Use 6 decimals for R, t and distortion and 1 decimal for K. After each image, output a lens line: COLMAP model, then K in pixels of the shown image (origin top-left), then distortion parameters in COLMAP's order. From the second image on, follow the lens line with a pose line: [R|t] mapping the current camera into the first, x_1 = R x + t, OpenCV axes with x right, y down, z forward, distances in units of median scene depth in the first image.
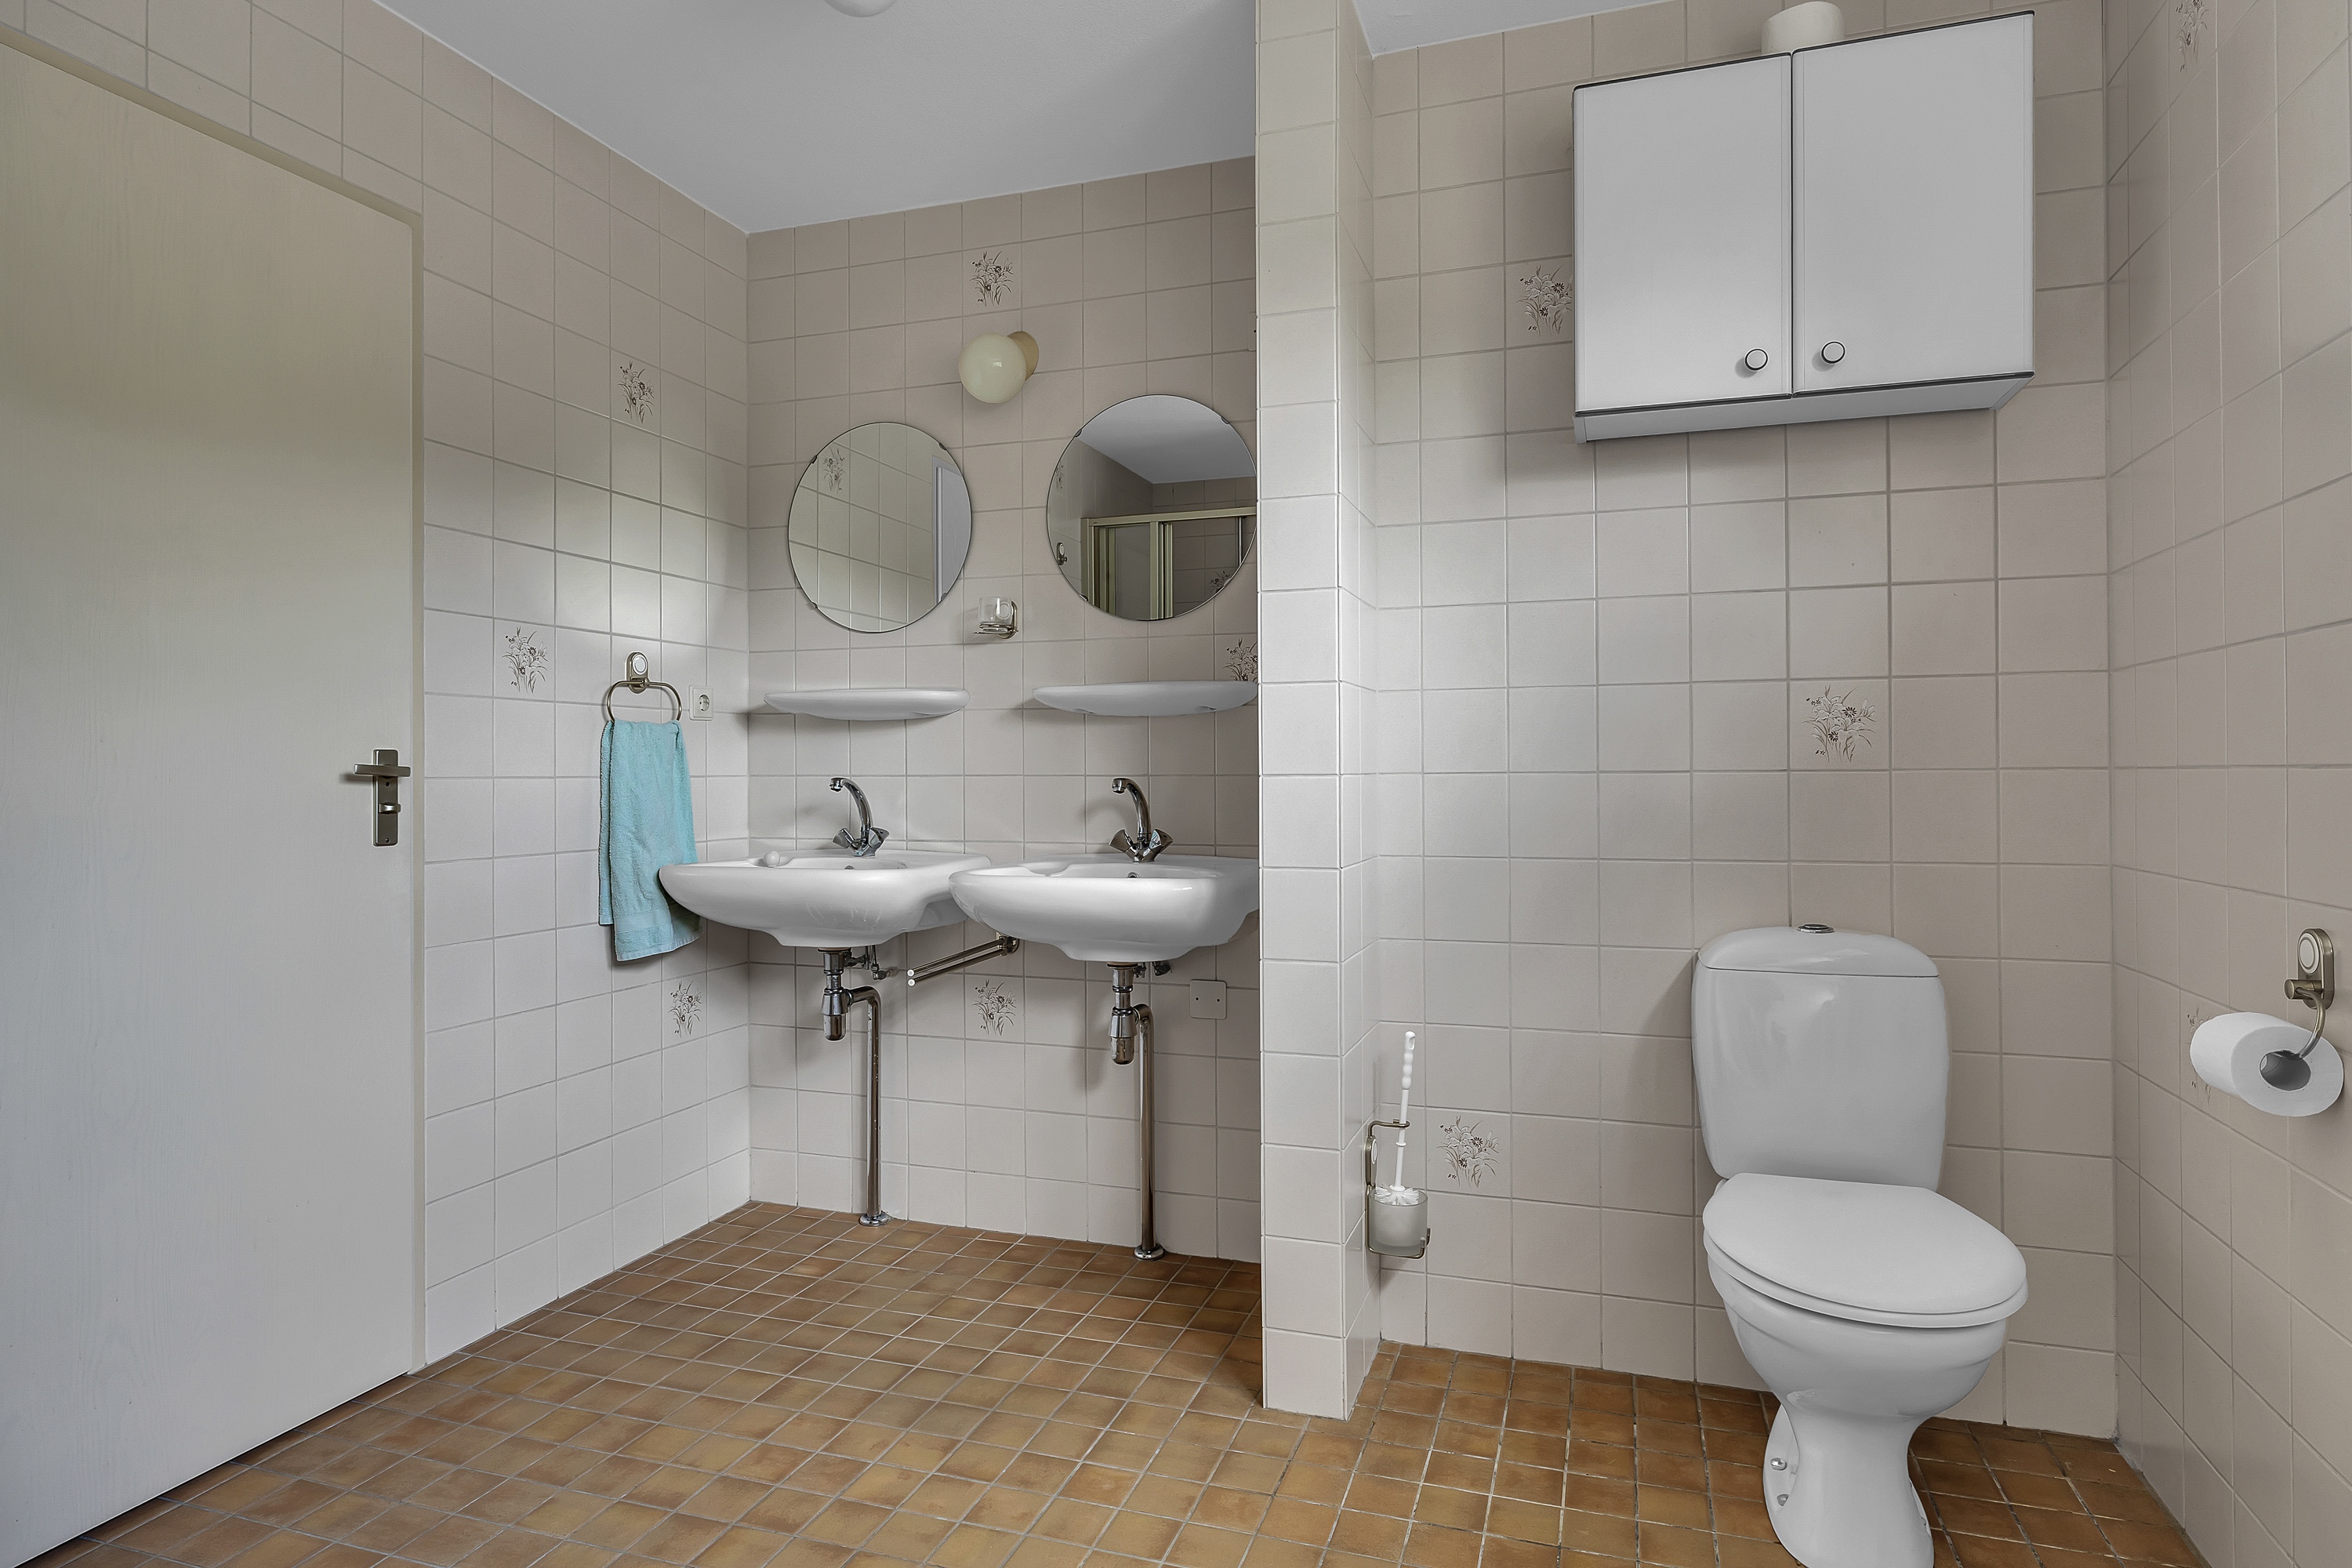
lens RADIAL K [[1268.3, 0, 1197.6], [0, 1268.3, 775.7], [0, 0, 1]] dist [0.001492, 0.000226]
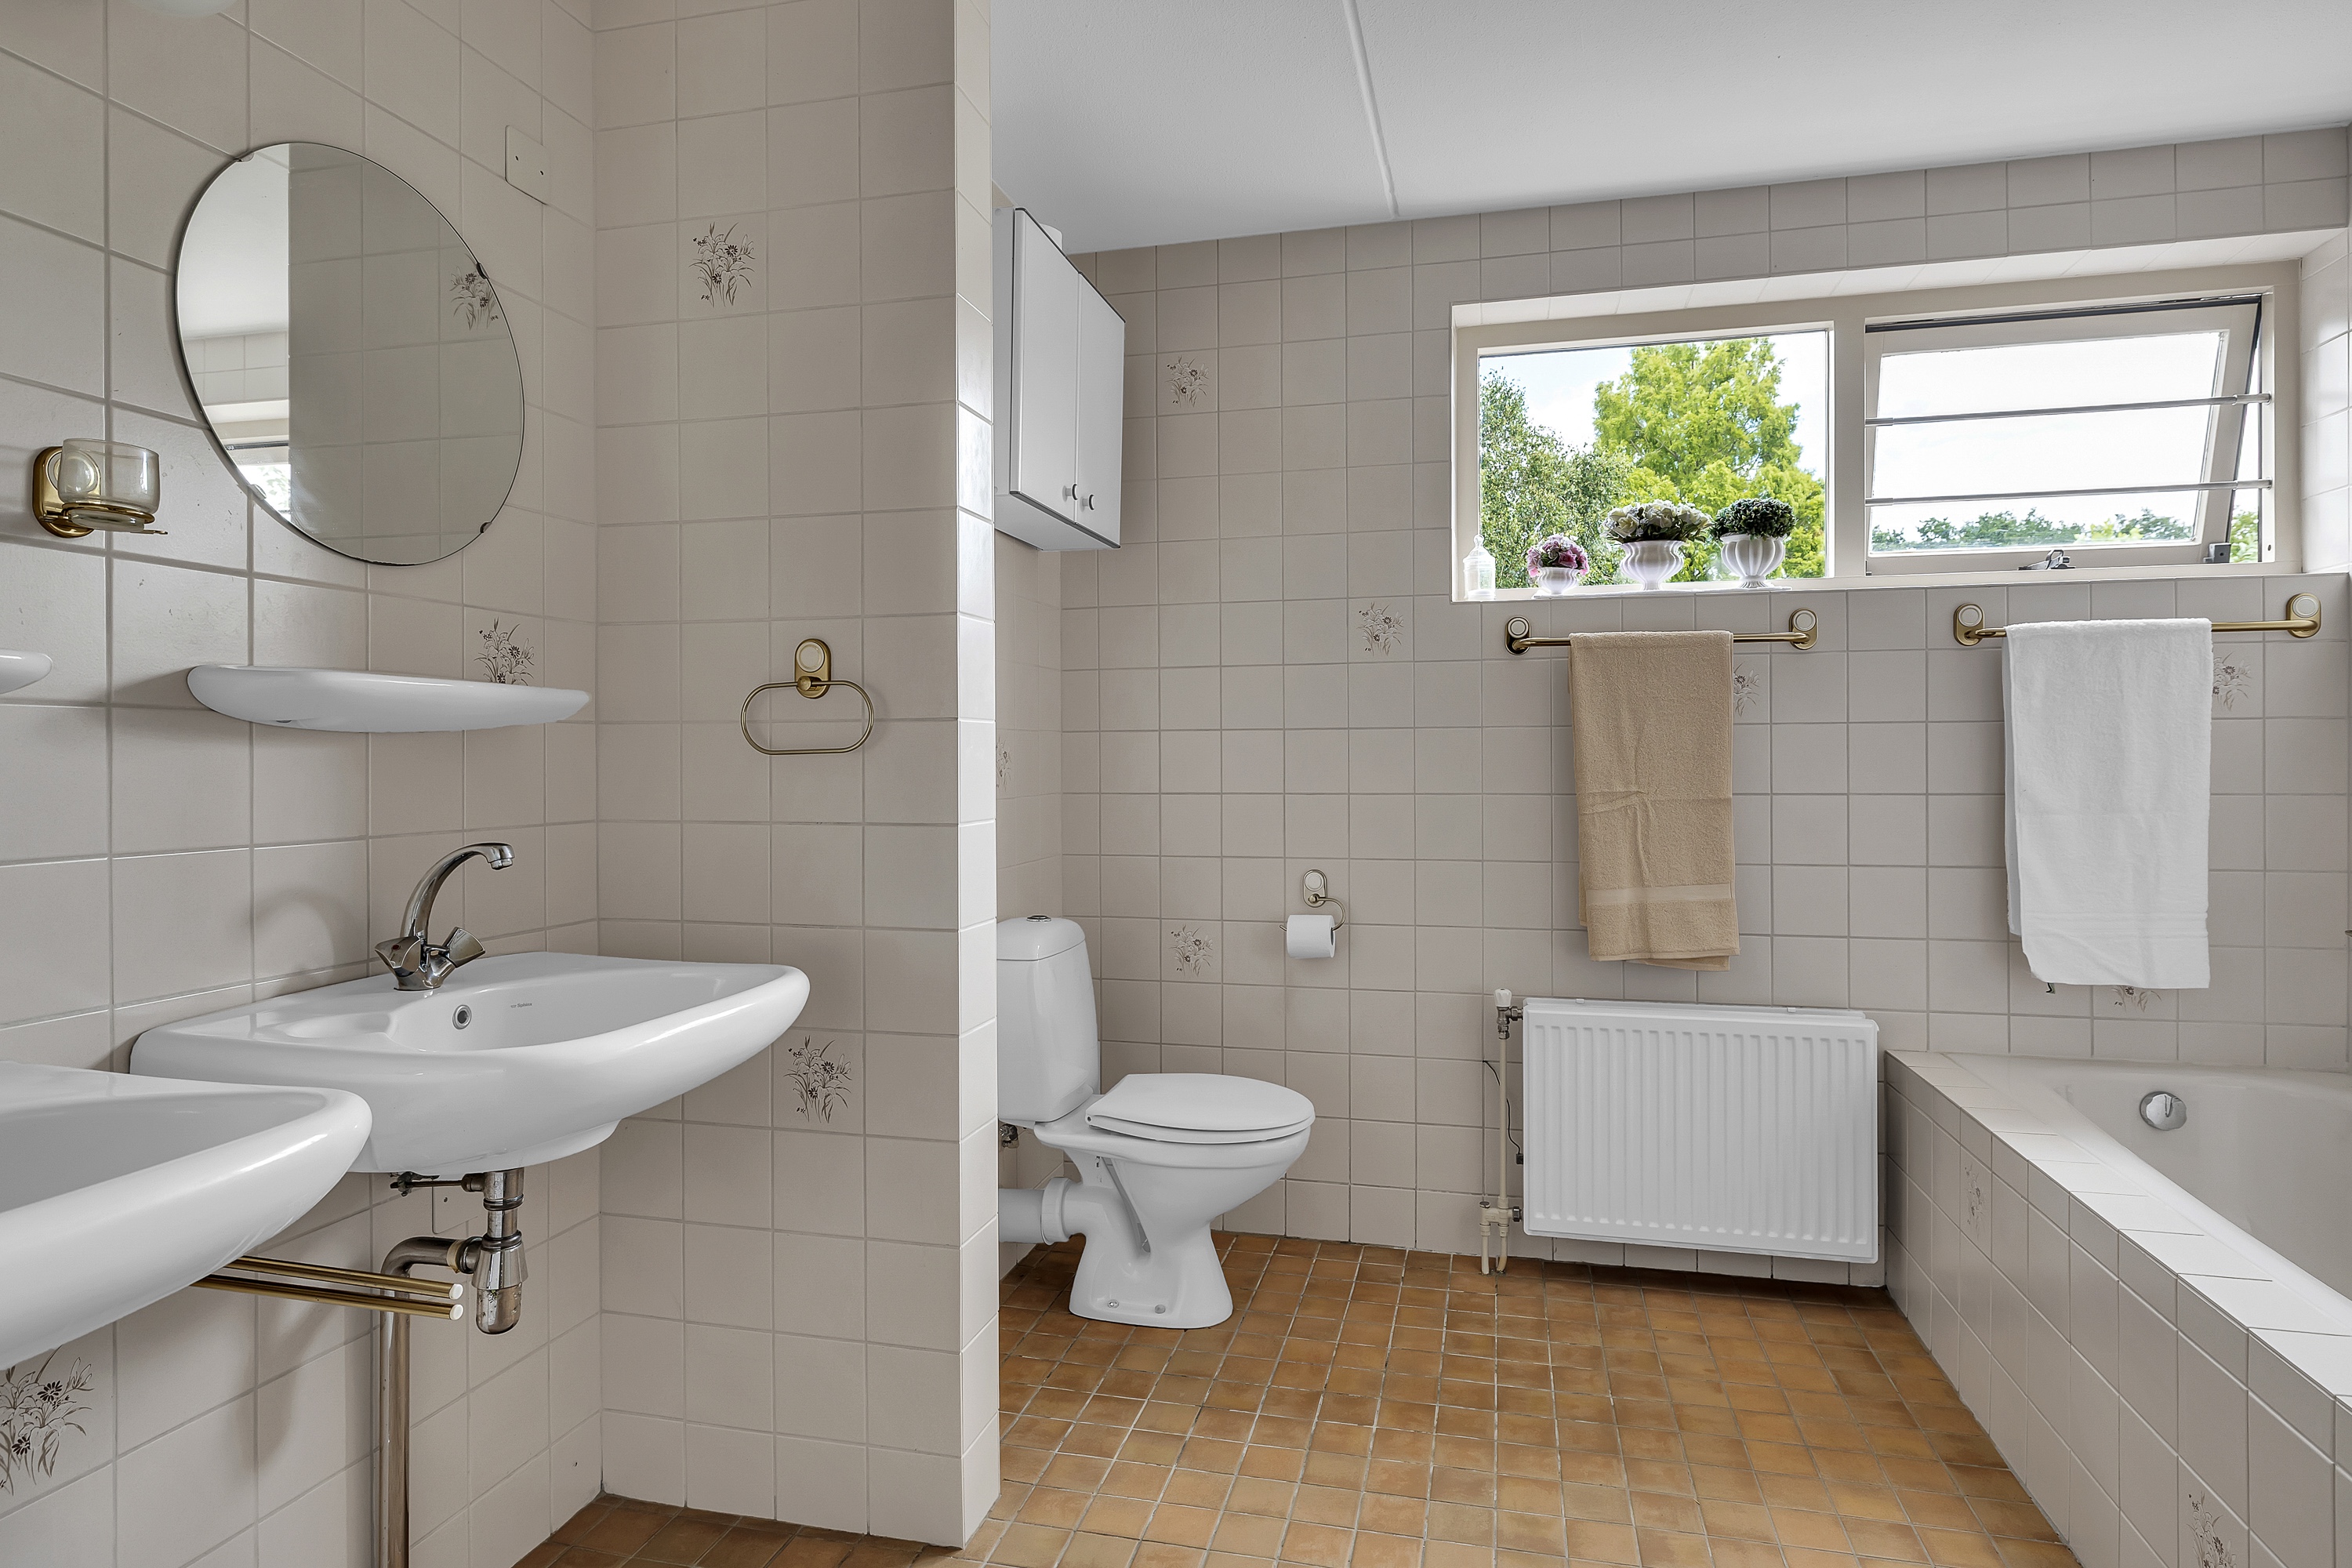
lens RADIAL K [[1268.3, 0, 1197.6], [0, 1268.3, 775.7], [0, 0, 1]] dist [0.001492, 0.000226]
pose [[-0.077543, -0.009894, 0.996940, -0.842917], [-0.005254, 0.999941, 0.009515, -0.047337], [-0.996975, -0.004500, -0.077590, 0.918204]]
